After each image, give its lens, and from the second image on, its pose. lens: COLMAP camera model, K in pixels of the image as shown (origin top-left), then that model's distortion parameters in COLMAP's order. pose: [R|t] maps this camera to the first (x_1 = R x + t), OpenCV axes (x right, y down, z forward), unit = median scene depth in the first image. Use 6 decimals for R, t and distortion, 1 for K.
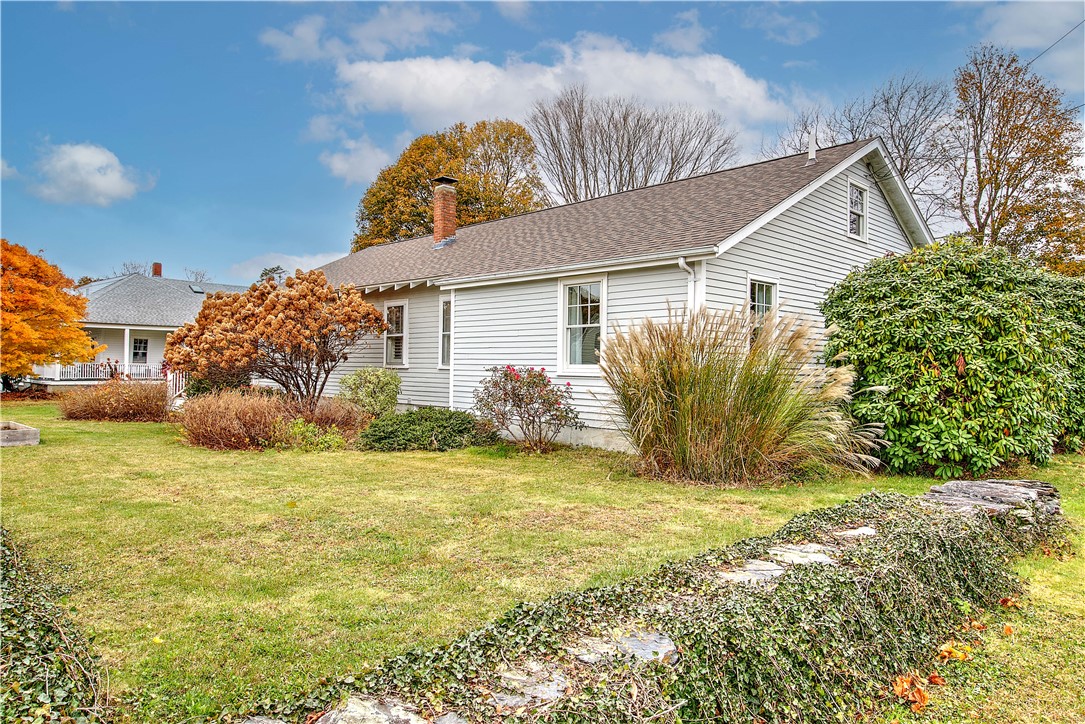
lens RADIAL K [[716.4, 0, 543.2], [0, 716.4, 365.4], [0, 0, 1]] dist [-0.000917, 0.000875]
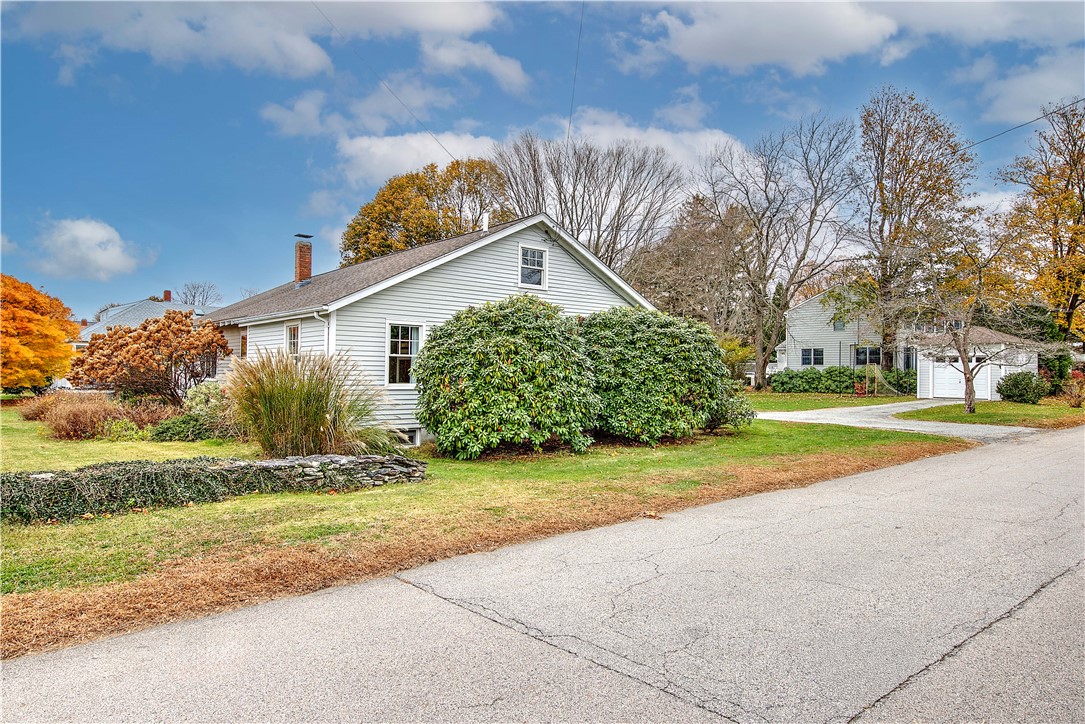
lens RADIAL K [[682.3, 0, 545.9], [0, 682.3, 367.6], [0, 0, 1]] dist [0.002545, -0.003114]
pose [[0.997375, -0.002139, -0.072375, 0.302345], [0.001619, 0.999972, -0.007241, -0.008939], [0.072388, 0.007105, 0.997351, -0.151267]]
